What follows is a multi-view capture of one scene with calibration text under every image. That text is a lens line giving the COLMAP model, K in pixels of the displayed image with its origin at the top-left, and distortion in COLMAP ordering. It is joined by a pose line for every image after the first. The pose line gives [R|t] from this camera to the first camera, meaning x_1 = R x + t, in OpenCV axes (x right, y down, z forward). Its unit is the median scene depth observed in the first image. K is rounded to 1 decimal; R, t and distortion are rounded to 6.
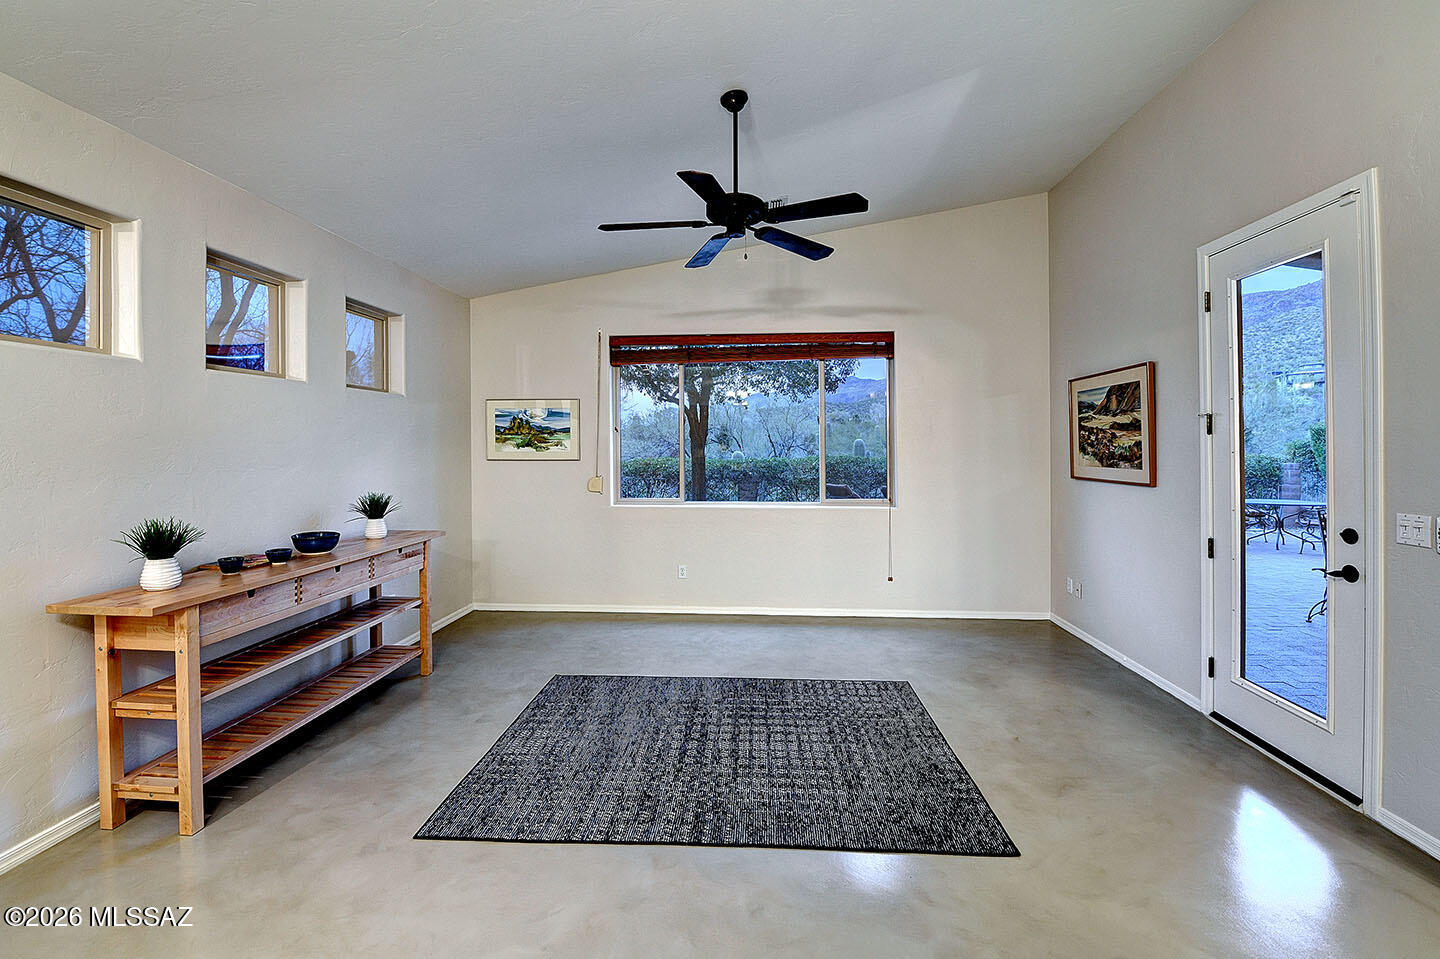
lens RADIAL K [[626.9, 0, 744.8], [0, 626.9, 440.0], [0, 0, 1]] dist [-0.017930, 0.000664]
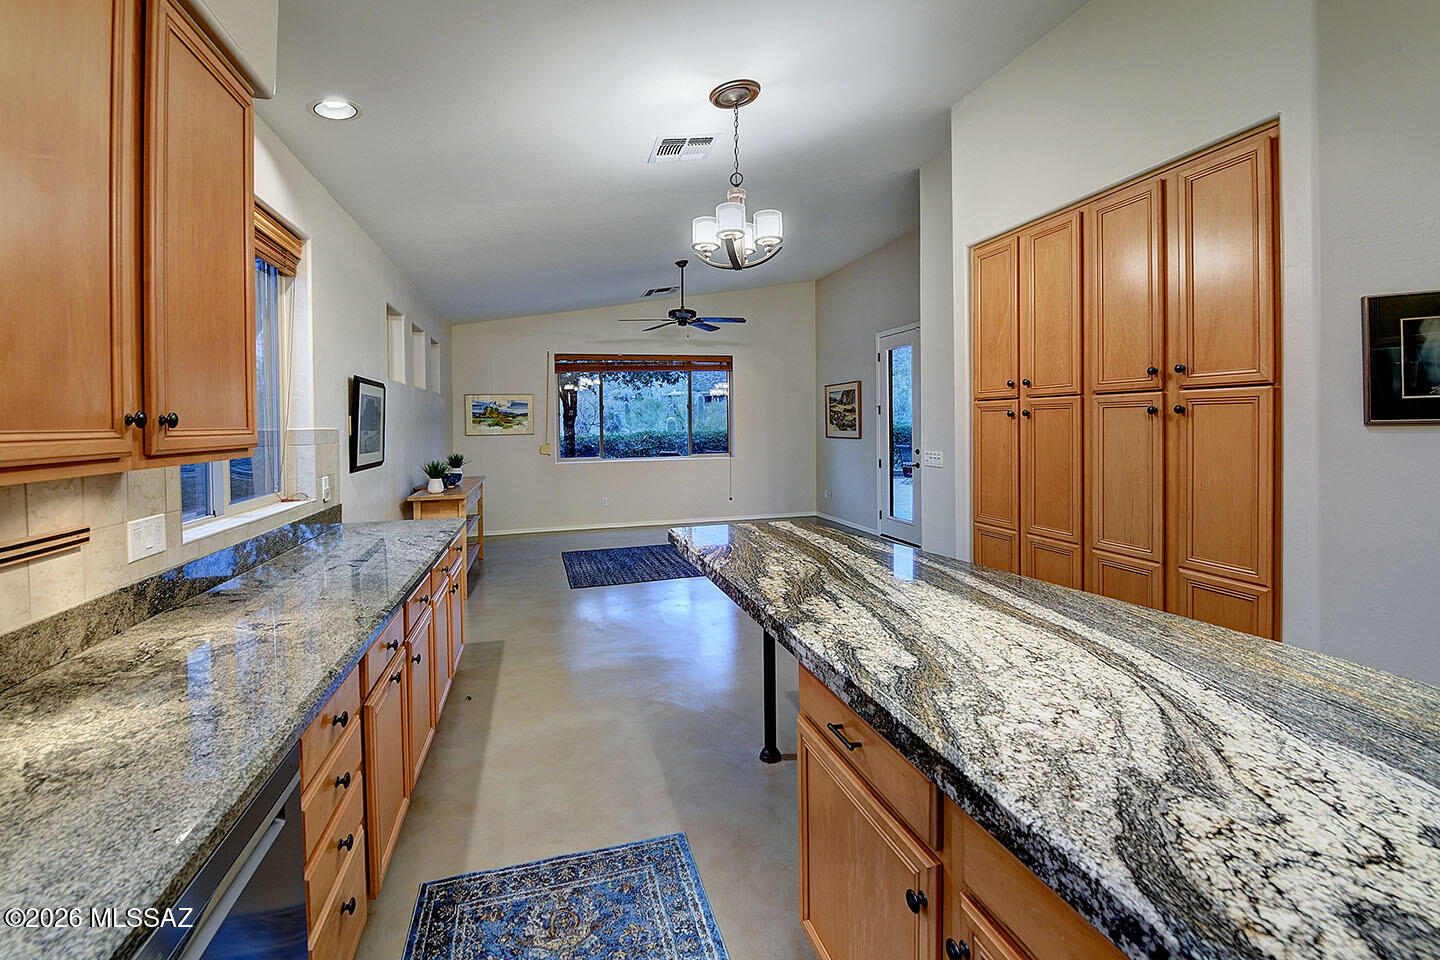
lens RADIAL K [[626.9, 0, 673.0], [0, 626.9, 442.4], [0, 0, 1]] dist [-0.017930, 0.000664]
pose [[0.973521, -0.020682, 0.227660, -0.318144], [0.012474, 0.999221, 0.037433, -0.001091], [-0.228257, -0.033602, 0.973021, -0.652965]]
